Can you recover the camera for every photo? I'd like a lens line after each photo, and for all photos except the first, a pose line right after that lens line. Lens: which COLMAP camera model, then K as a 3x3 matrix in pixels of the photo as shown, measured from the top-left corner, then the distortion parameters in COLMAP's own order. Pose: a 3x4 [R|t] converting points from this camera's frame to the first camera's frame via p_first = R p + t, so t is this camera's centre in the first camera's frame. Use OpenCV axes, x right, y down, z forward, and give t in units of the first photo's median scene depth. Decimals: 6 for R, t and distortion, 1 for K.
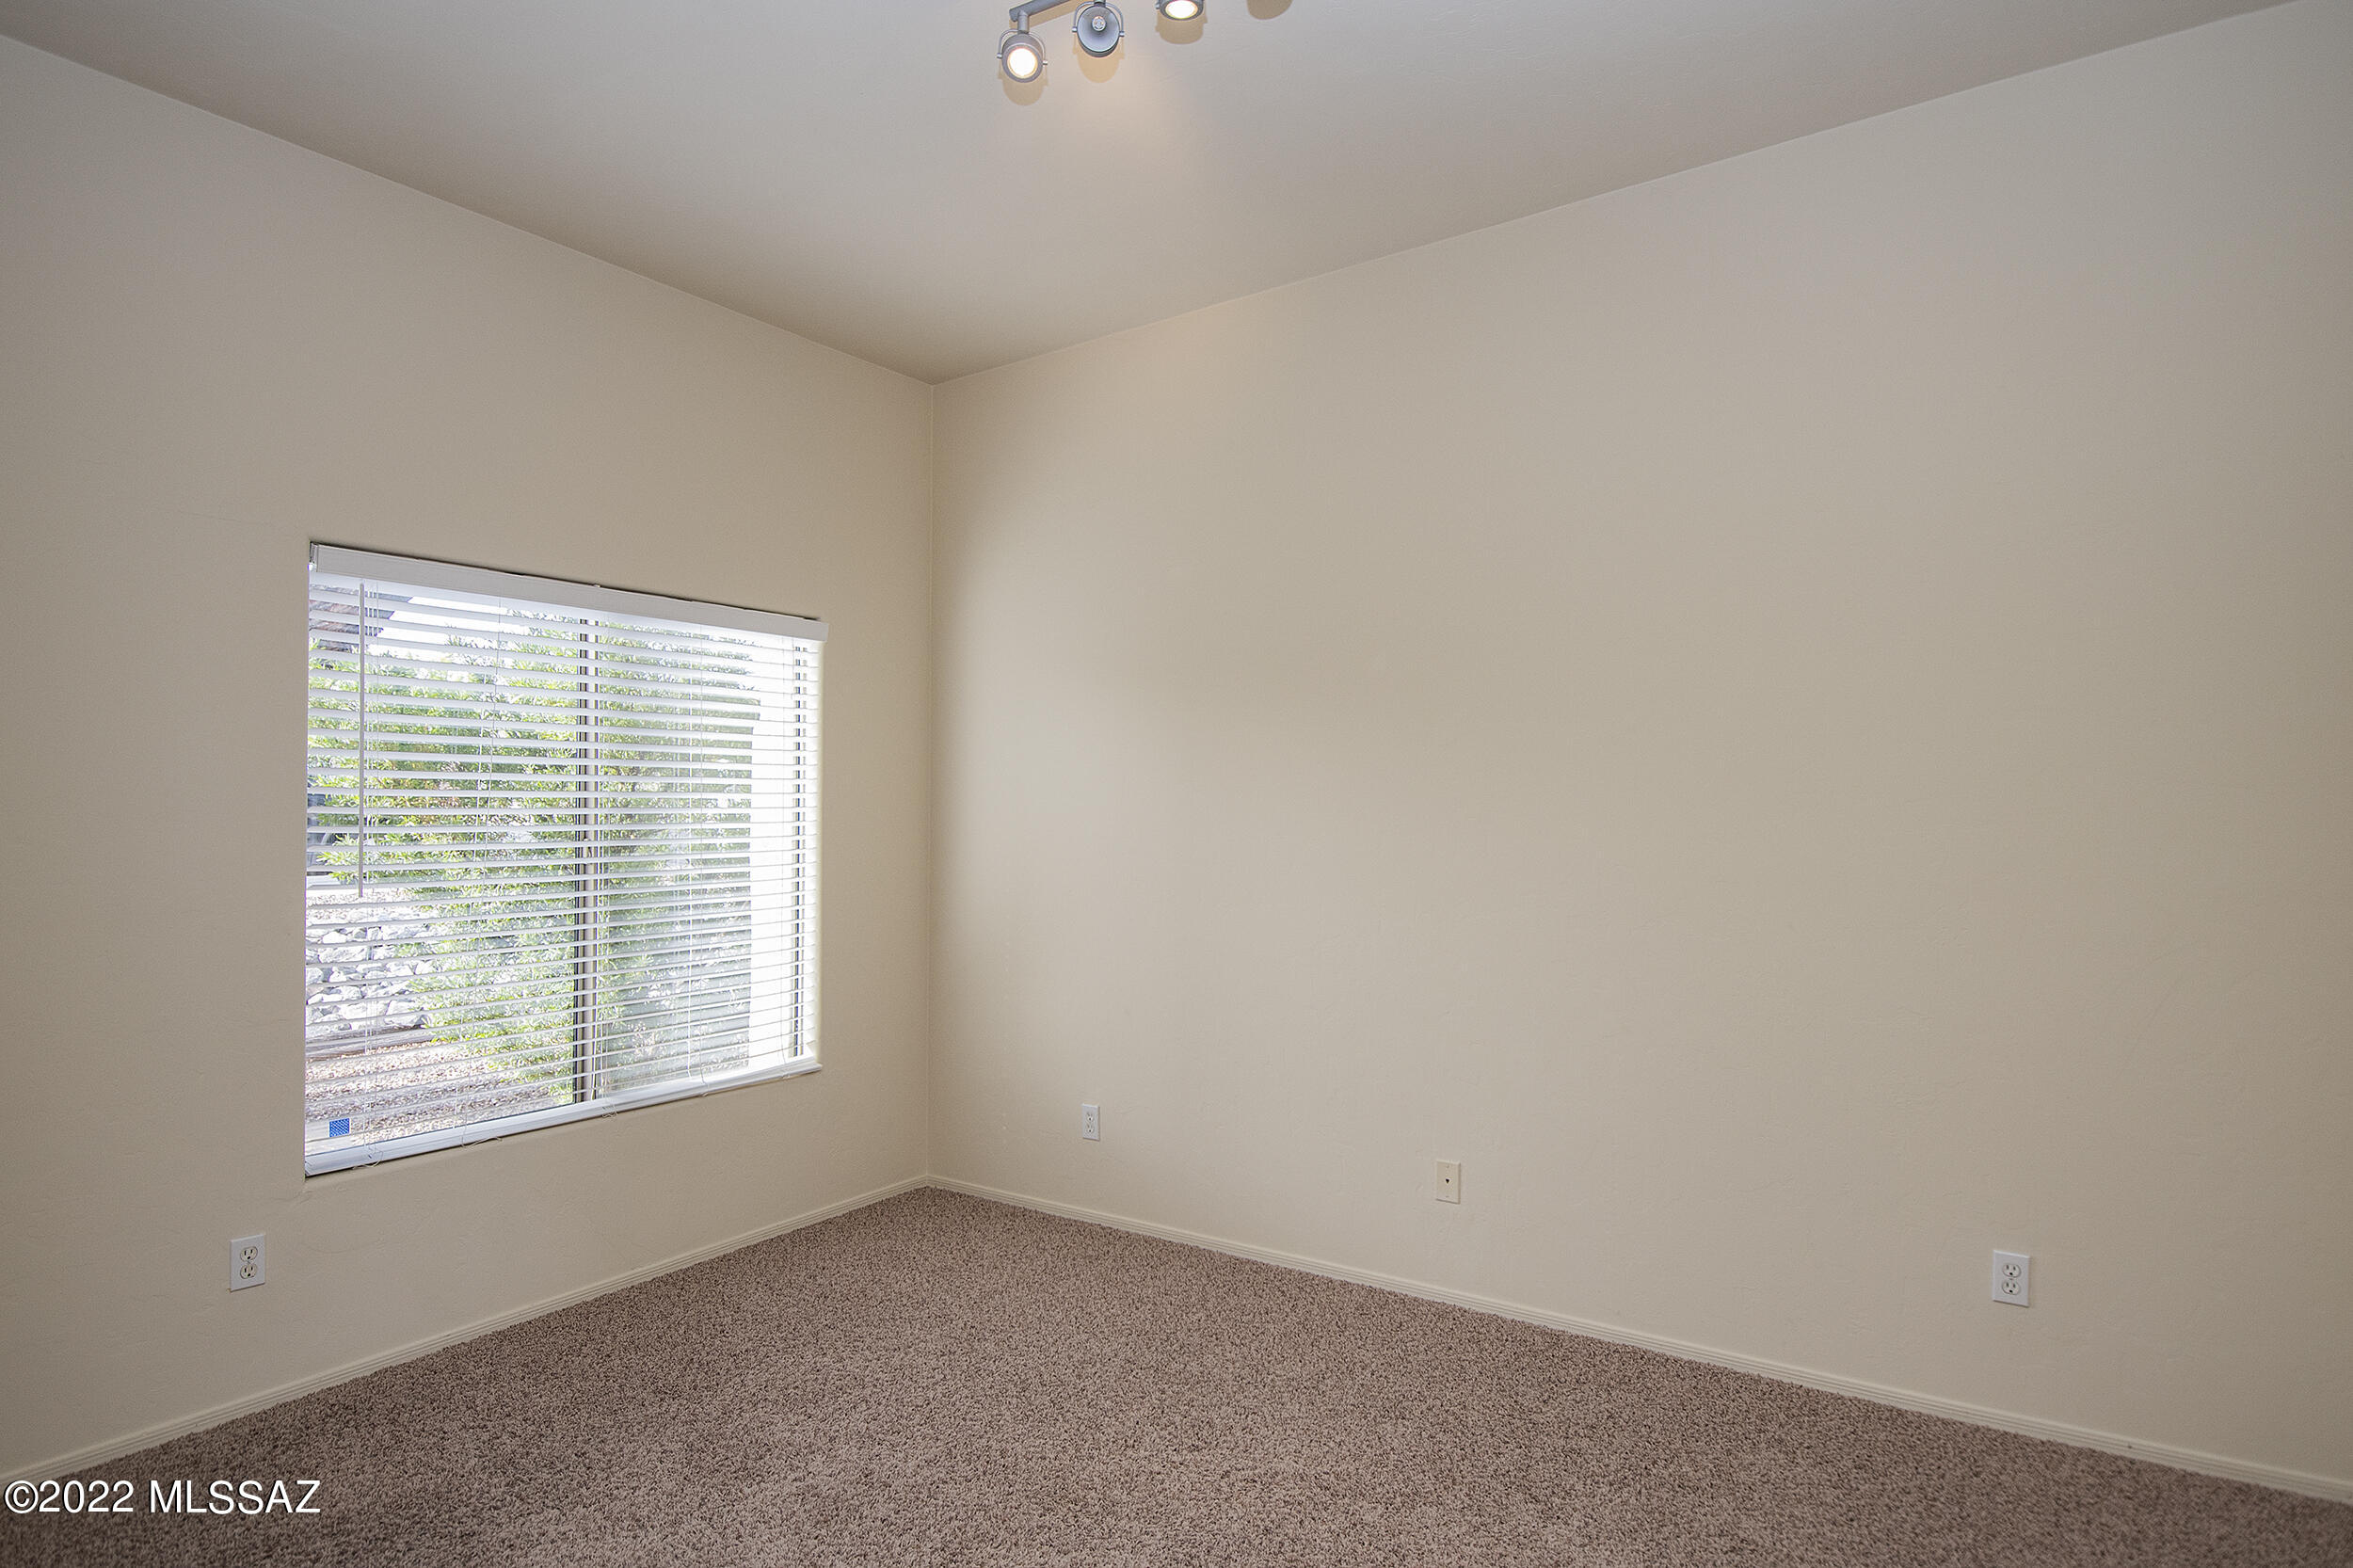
lens RADIAL K [[1253.1, 0, 1176.5], [0, 1253.1, 784.0], [0, 0, 1]] dist [-0.039799, -0.000058]
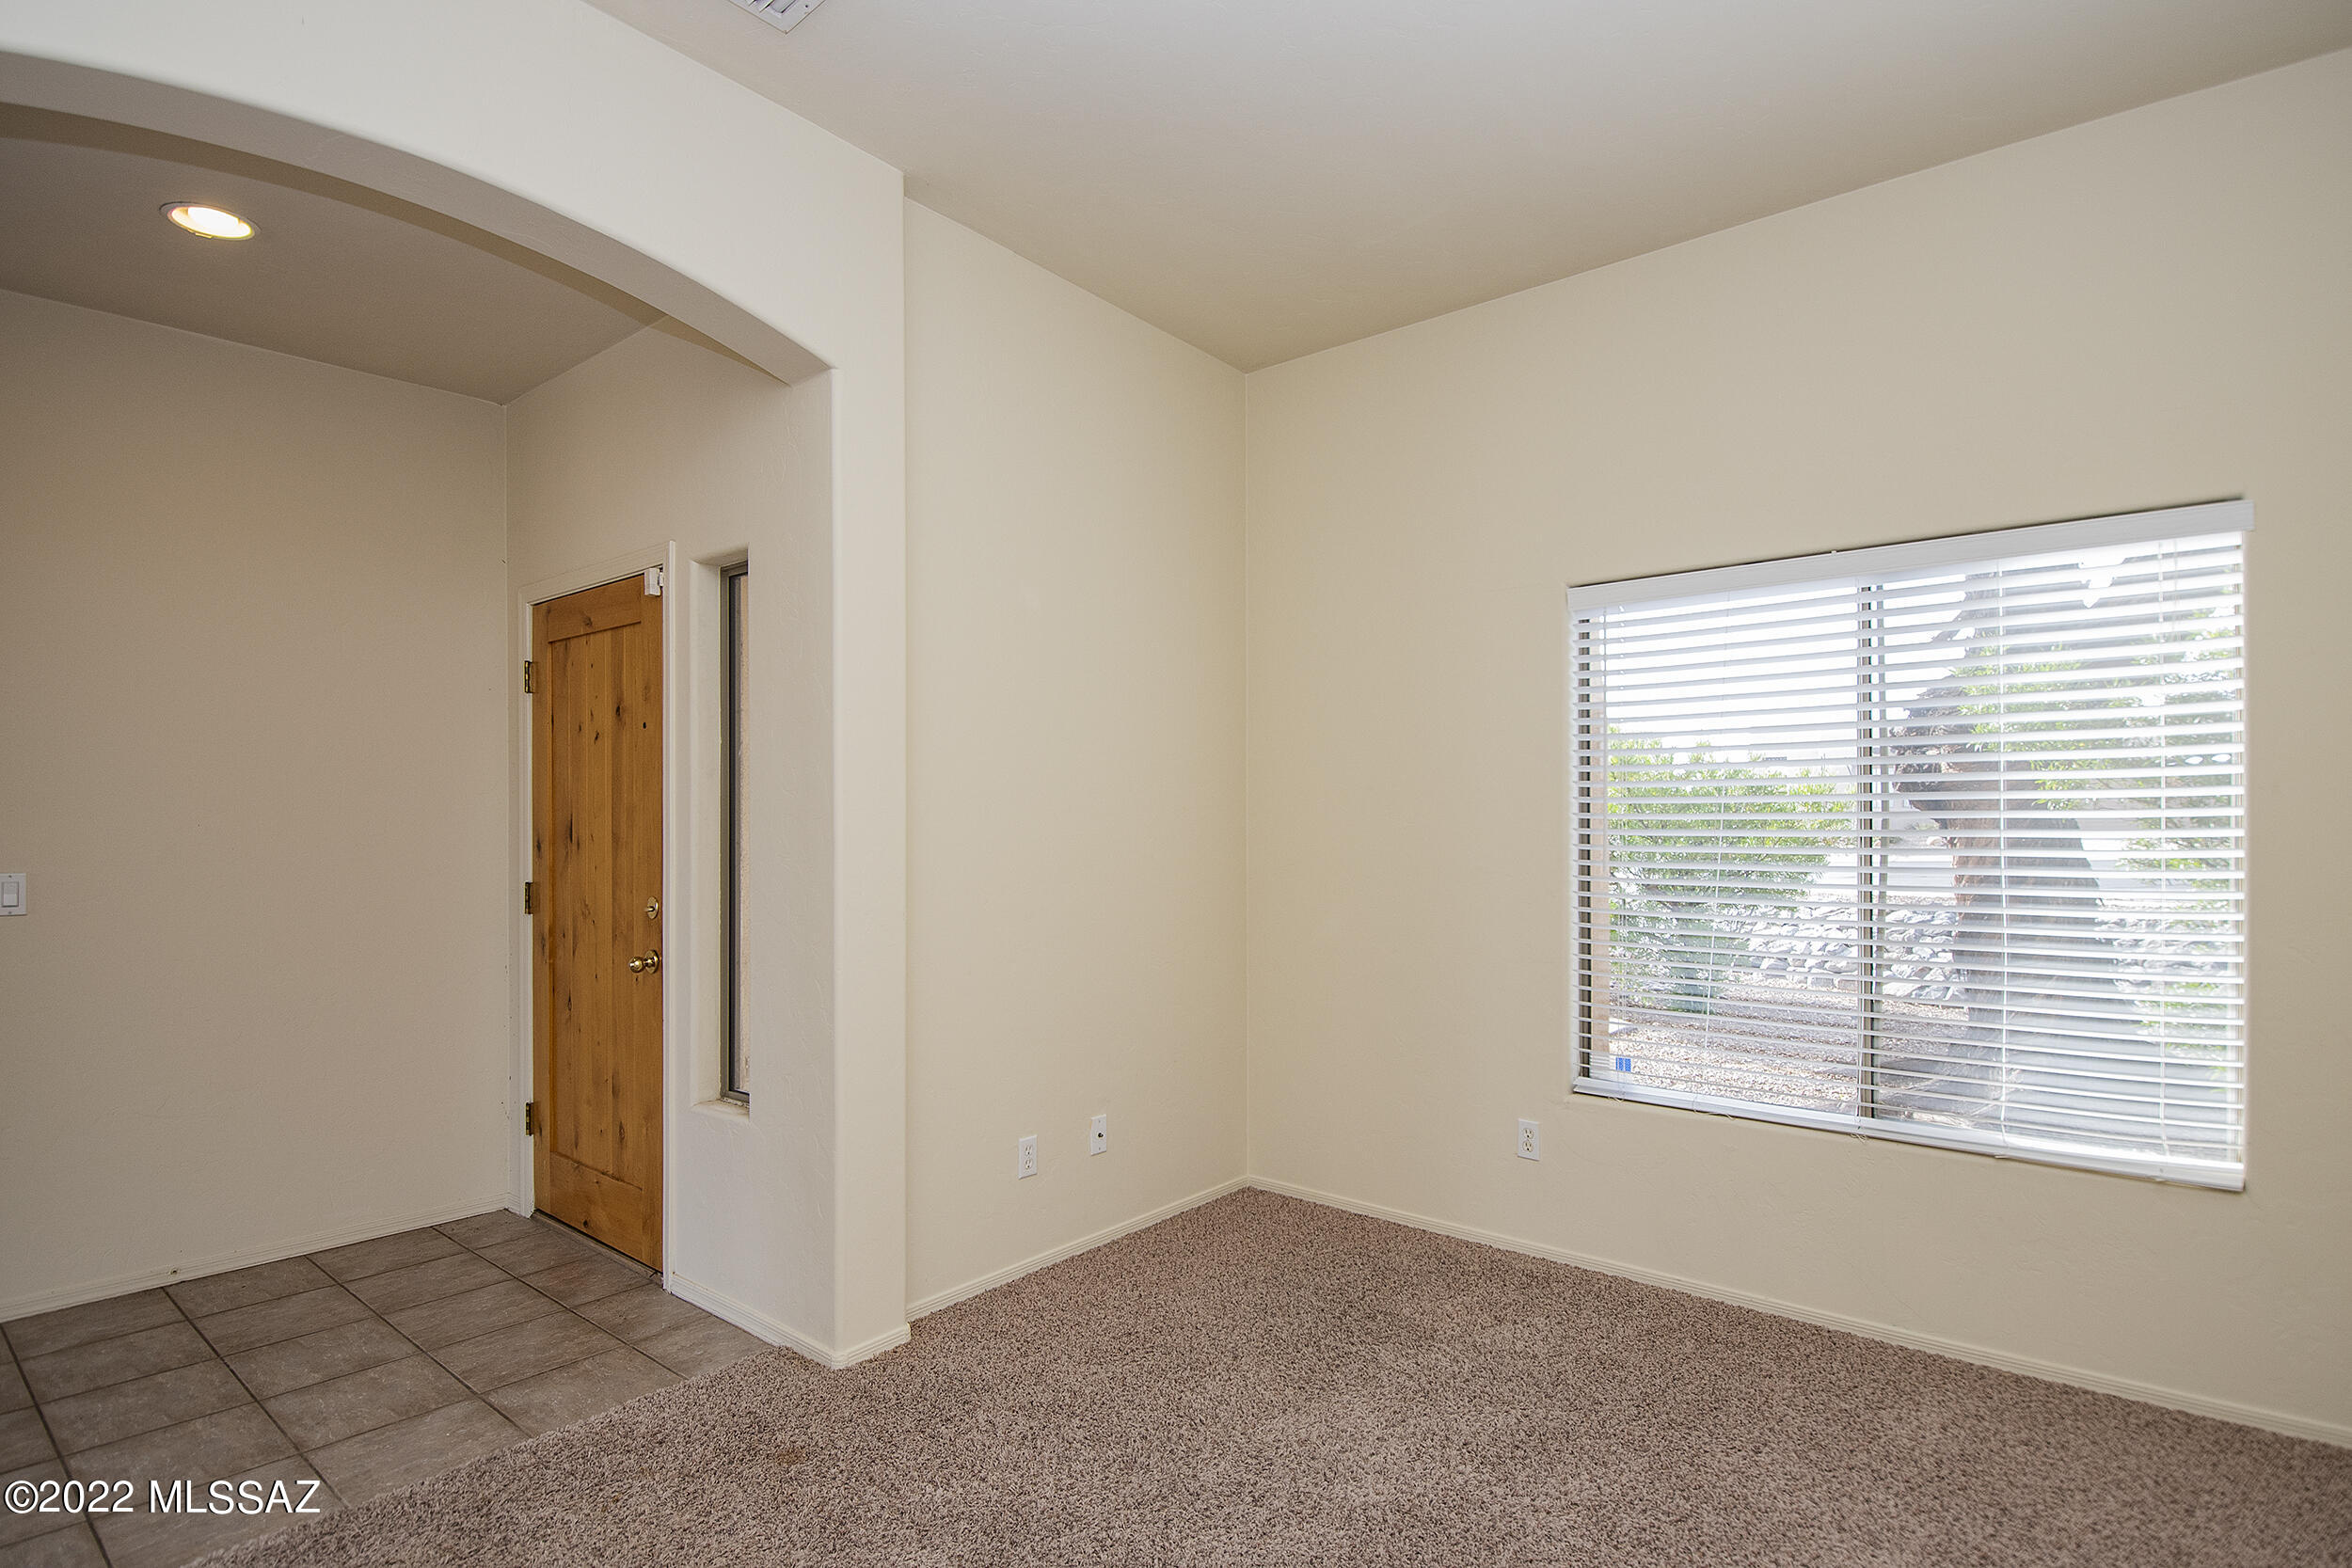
lens RADIAL K [[1249.2, 0, 1176.0], [0, 1249.2, 784.0], [0, 0, 1]] dist [0.002146, -0.014078]
pose [[-0.127395, -0.002130, -0.991850, 0.560202], [0.034894, 0.999369, -0.006628, 0.000610], [0.991238, -0.035454, -0.127240, 0.705269]]
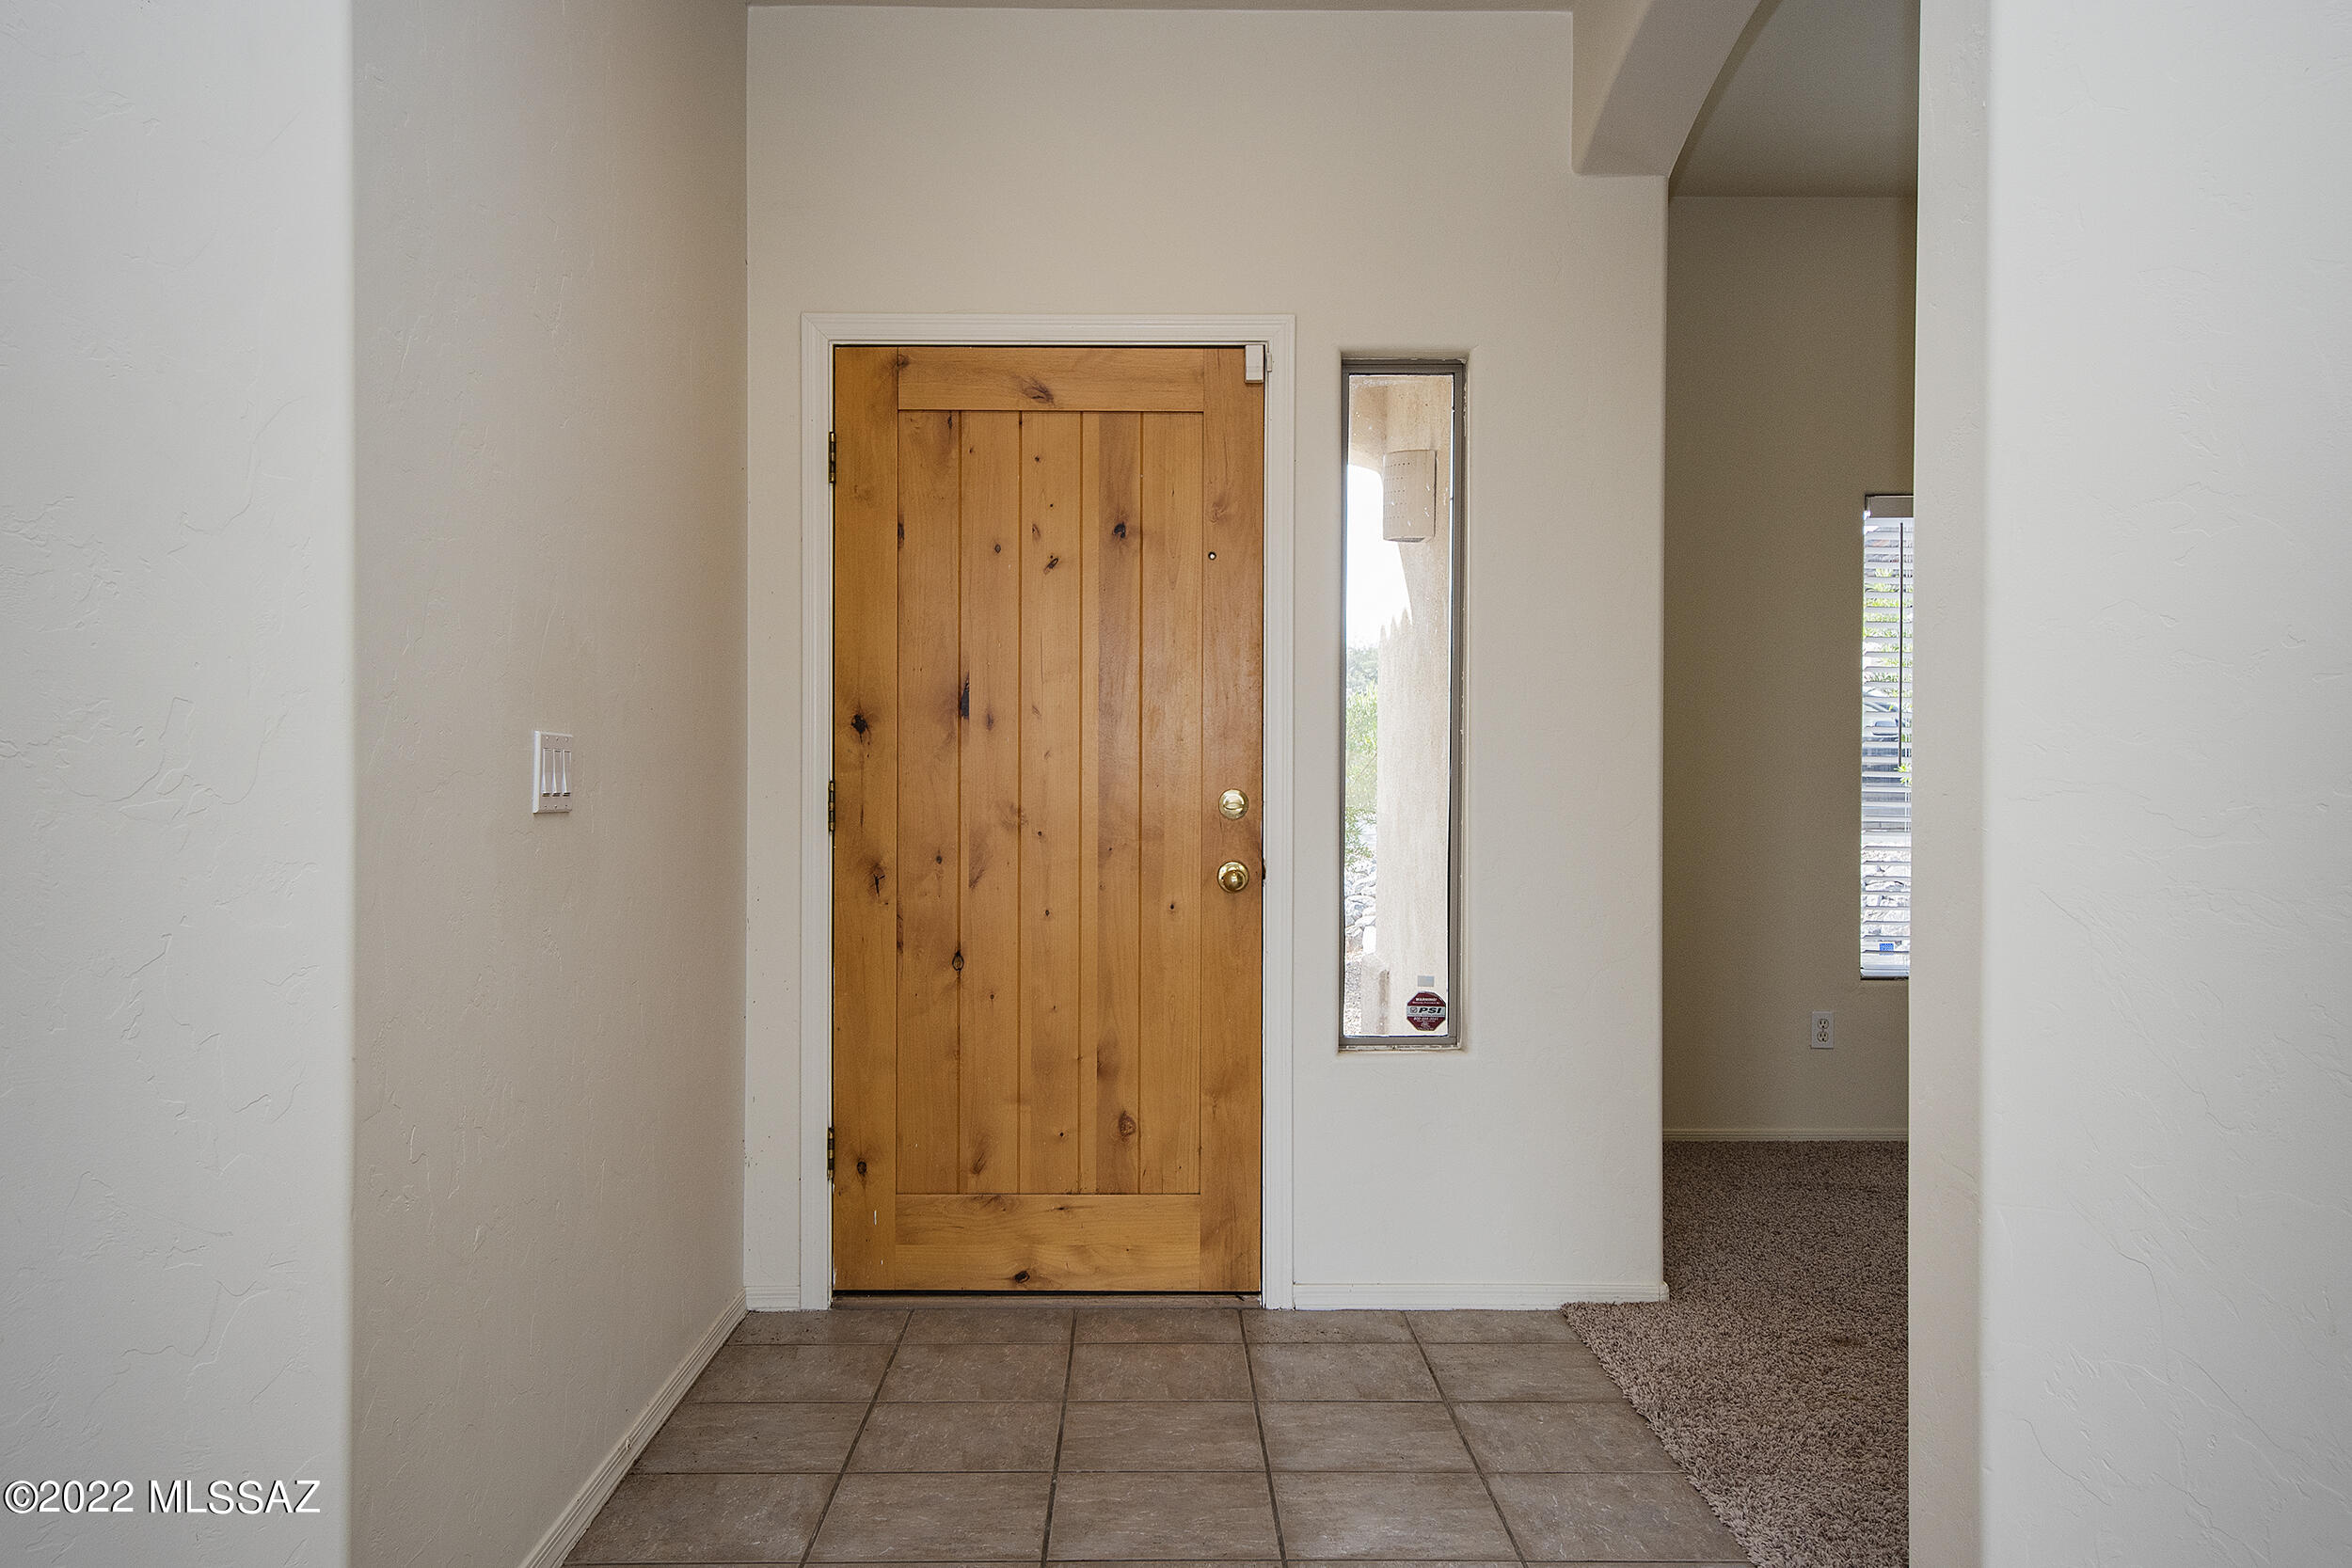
lens RADIAL K [[1908.0, 0, 1176.0], [0, 1908.0, 784.0], [0, 0, 1]] dist [0.005515, 0.001472]
pose [[0.570929, 0.013662, -0.820886, 0.517756], [0.011853, 0.999620, 0.024880, 0.045207], [0.820914, -0.023935, 0.570550, -0.726452]]
